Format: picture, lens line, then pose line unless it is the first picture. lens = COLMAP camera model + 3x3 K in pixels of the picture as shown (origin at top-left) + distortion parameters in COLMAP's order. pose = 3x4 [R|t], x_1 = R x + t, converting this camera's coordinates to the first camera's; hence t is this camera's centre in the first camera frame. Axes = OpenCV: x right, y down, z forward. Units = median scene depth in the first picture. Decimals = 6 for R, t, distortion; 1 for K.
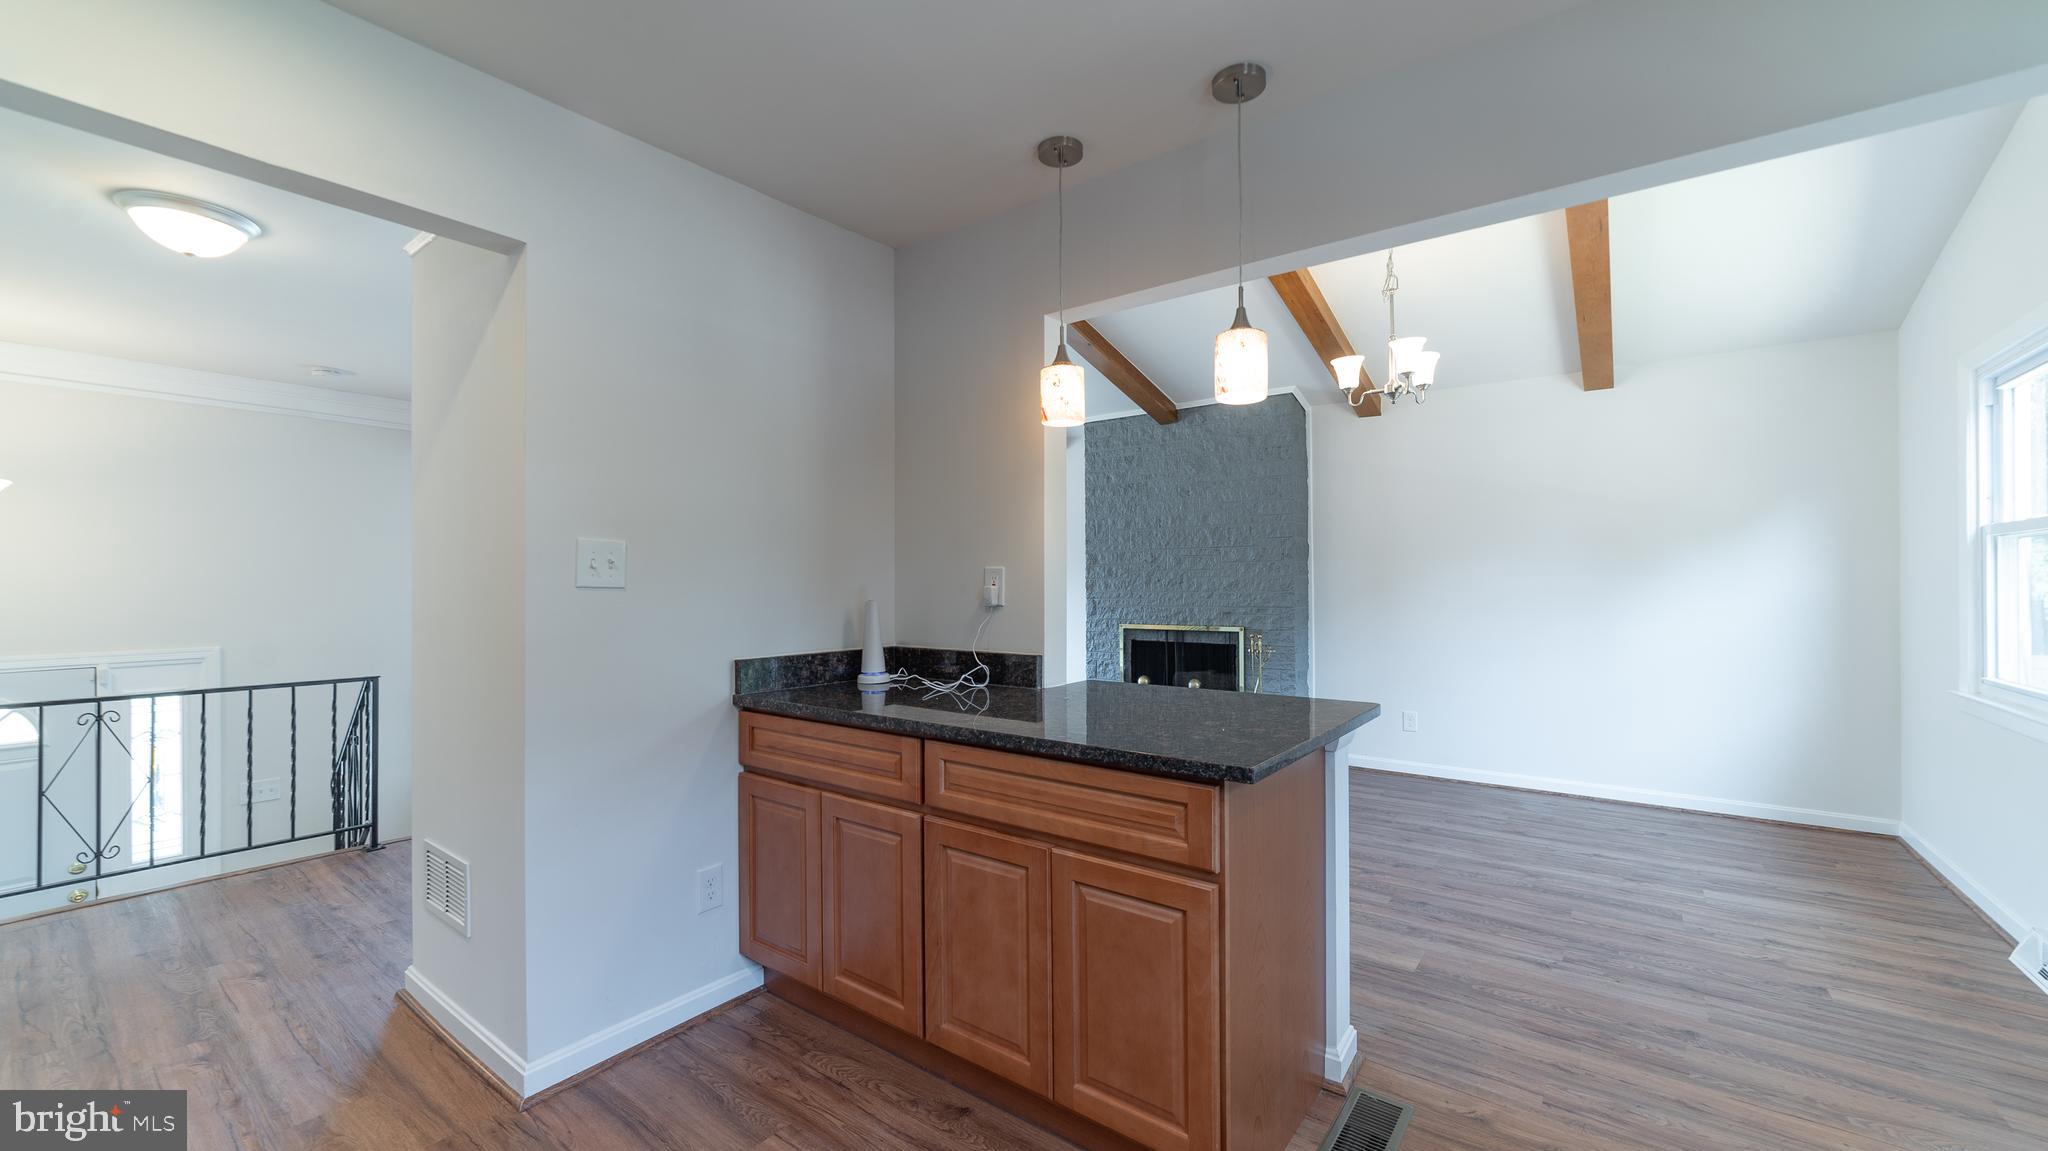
lens RADIAL K [[838.5, 0, 1024.0], [0, 838.5, 575.5], [0, 0, 1]] dist [-0.000996, 0.000258]
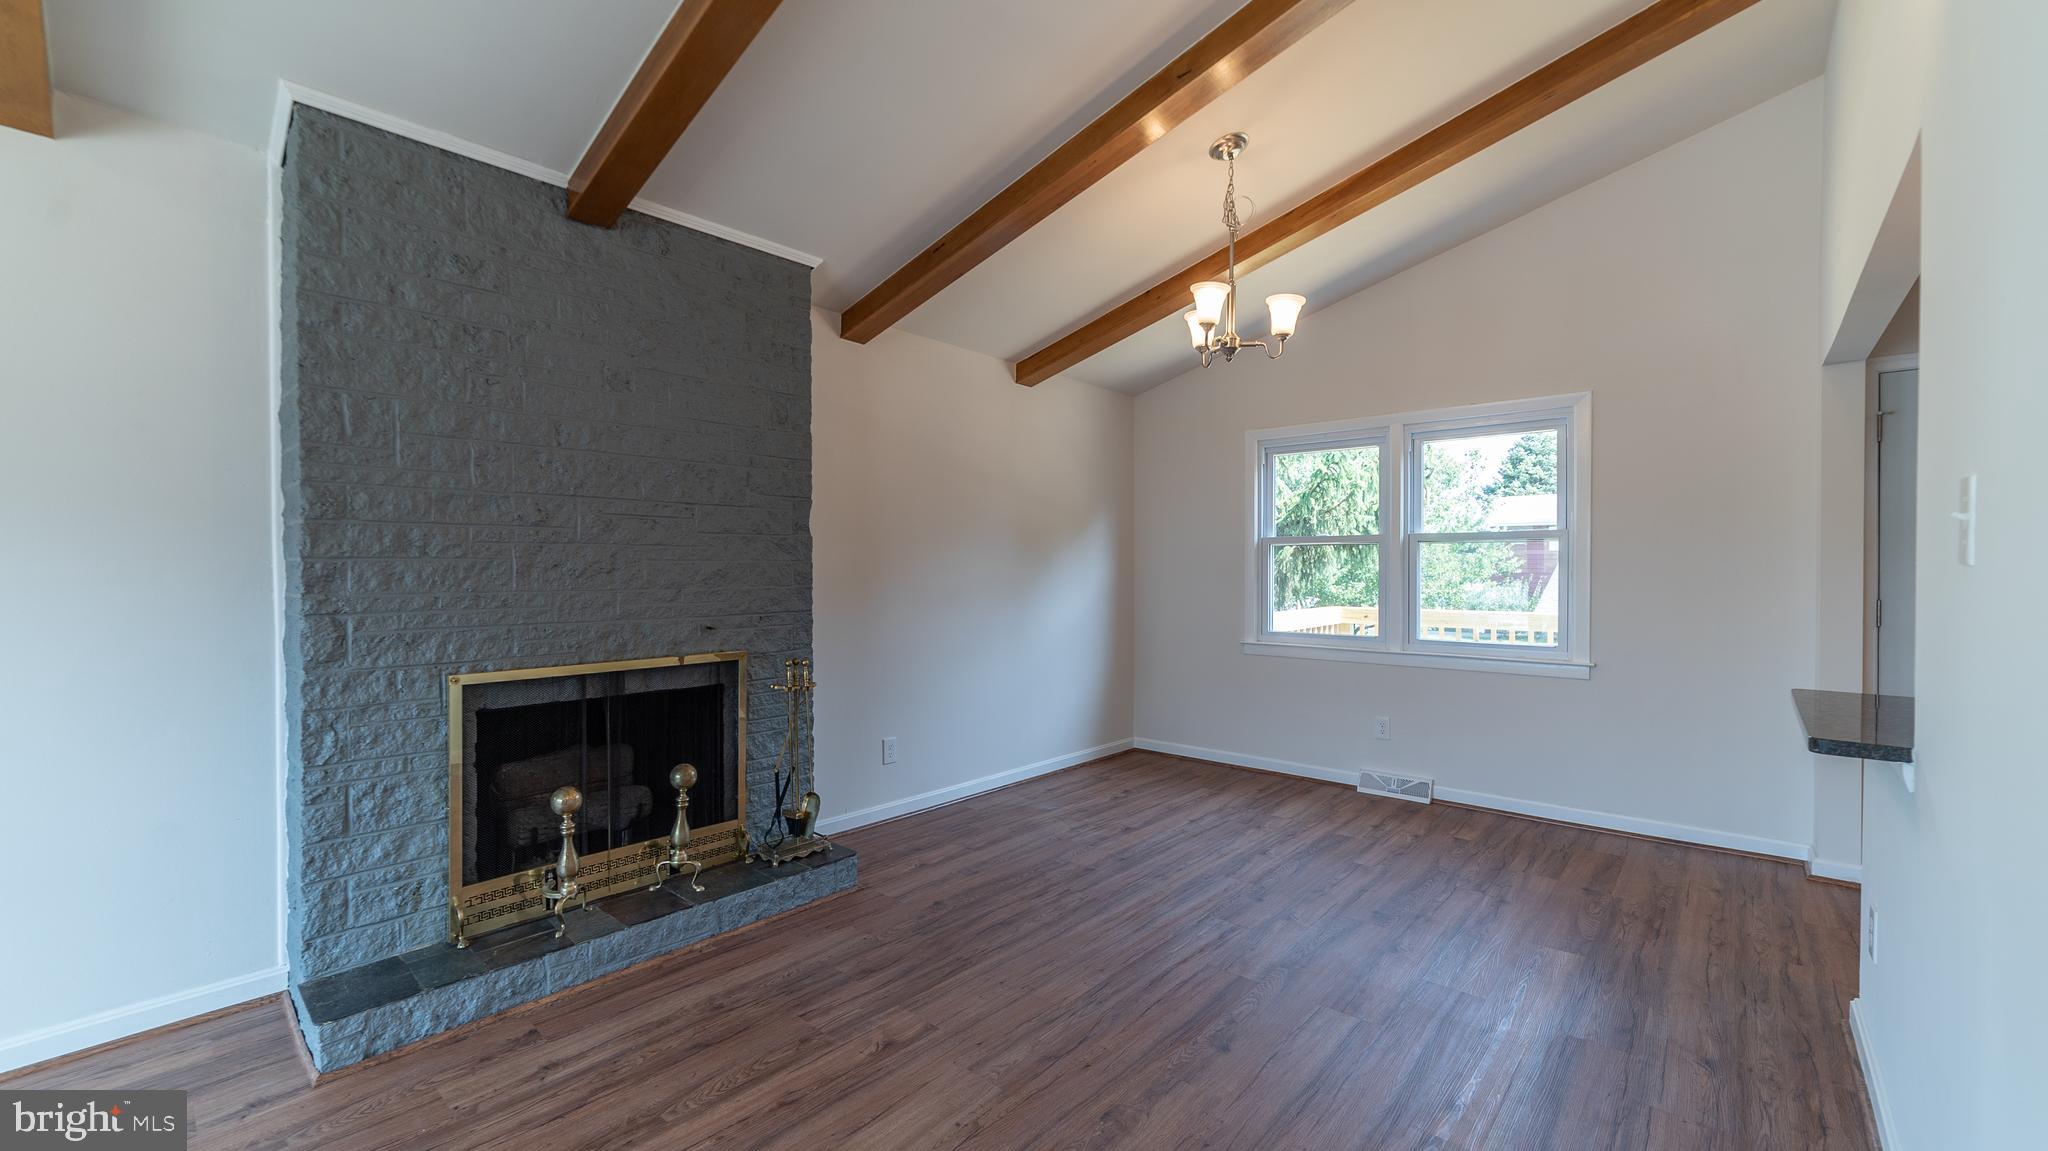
lens RADIAL K [[838.5, 0, 1024.0], [0, 838.5, 575.5], [0, 0, 1]] dist [-0.000996, 0.000258]
pose [[0.073526, -0.001855, 0.997292, -0.267752], [-0.004879, 0.999986, 0.002219, 0.009285], [-0.997281, -0.005029, 0.073516, 0.735732]]
